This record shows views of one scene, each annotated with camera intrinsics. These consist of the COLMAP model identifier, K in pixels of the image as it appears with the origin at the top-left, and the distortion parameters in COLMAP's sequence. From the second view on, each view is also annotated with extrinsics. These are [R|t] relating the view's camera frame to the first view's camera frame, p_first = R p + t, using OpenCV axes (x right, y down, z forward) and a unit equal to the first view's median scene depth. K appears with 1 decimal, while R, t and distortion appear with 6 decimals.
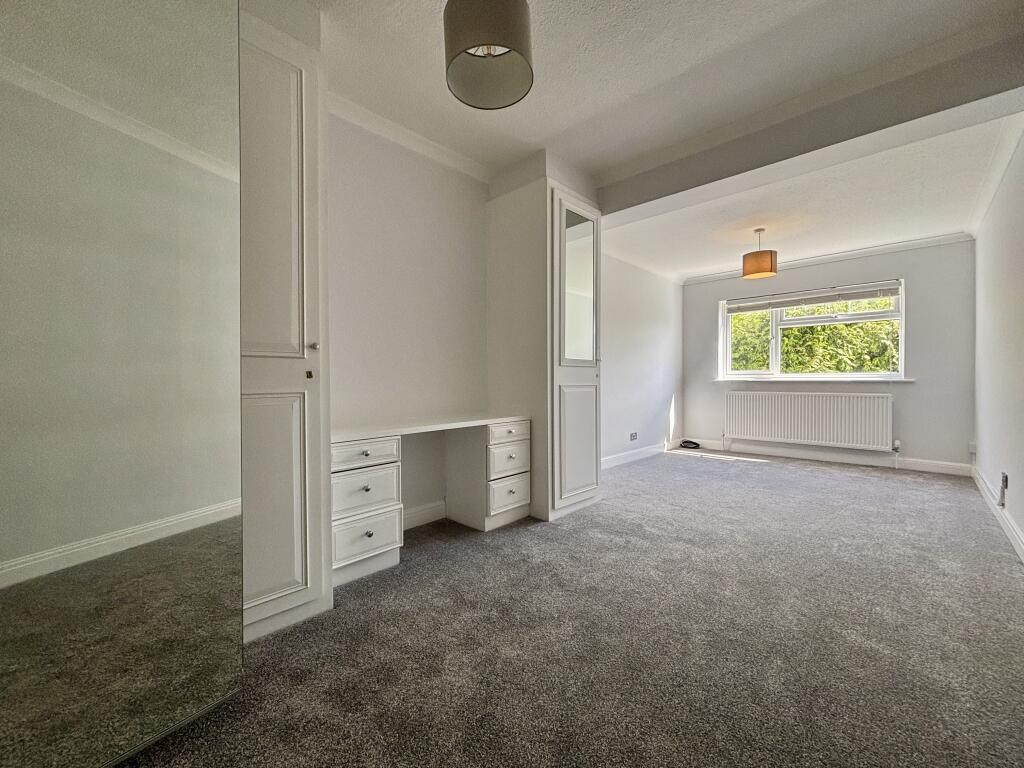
lens RADIAL K [[413.6, 0, 508.8], [0, 413.6, 384.5], [0, 0, 1]] dist [0.000965, 0.000179]
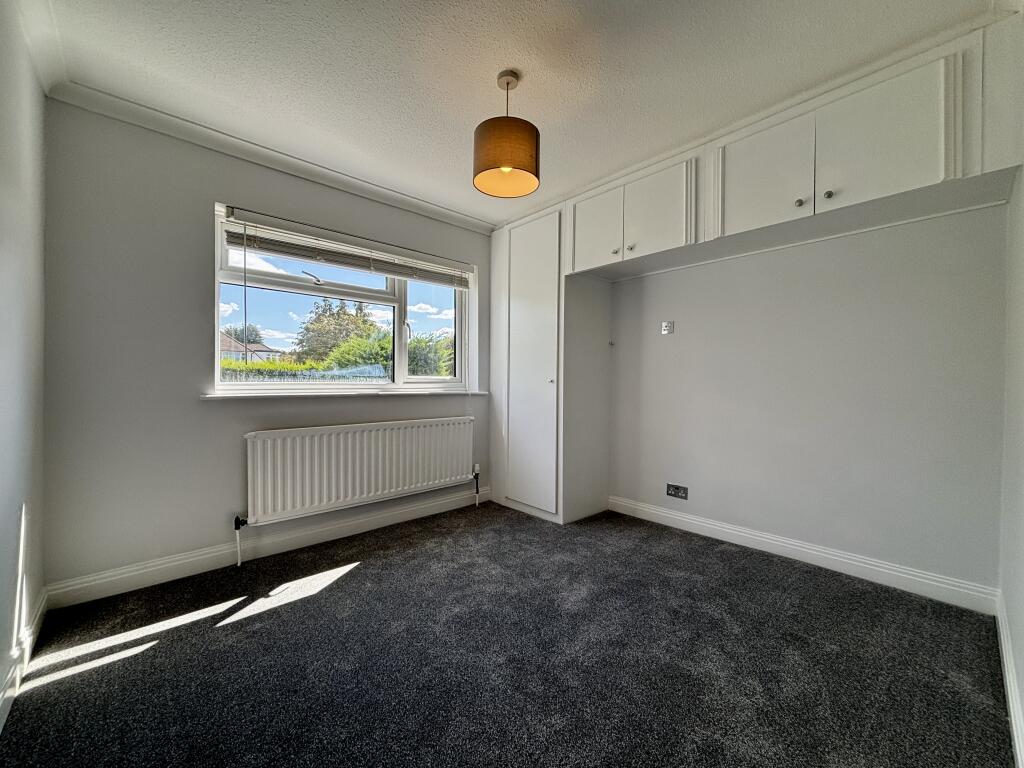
lens RADIAL K [[413.6, 0, 508.8], [0, 413.6, 384.5], [0, 0, 1]] dist [0.000965, 0.000179]
pose [[0.052676, -0.006231, 0.998592, 0.125791], [0.009658, 0.999937, 0.005730, -0.028225], [-0.998565, 0.009342, 0.052733, 0.889081]]
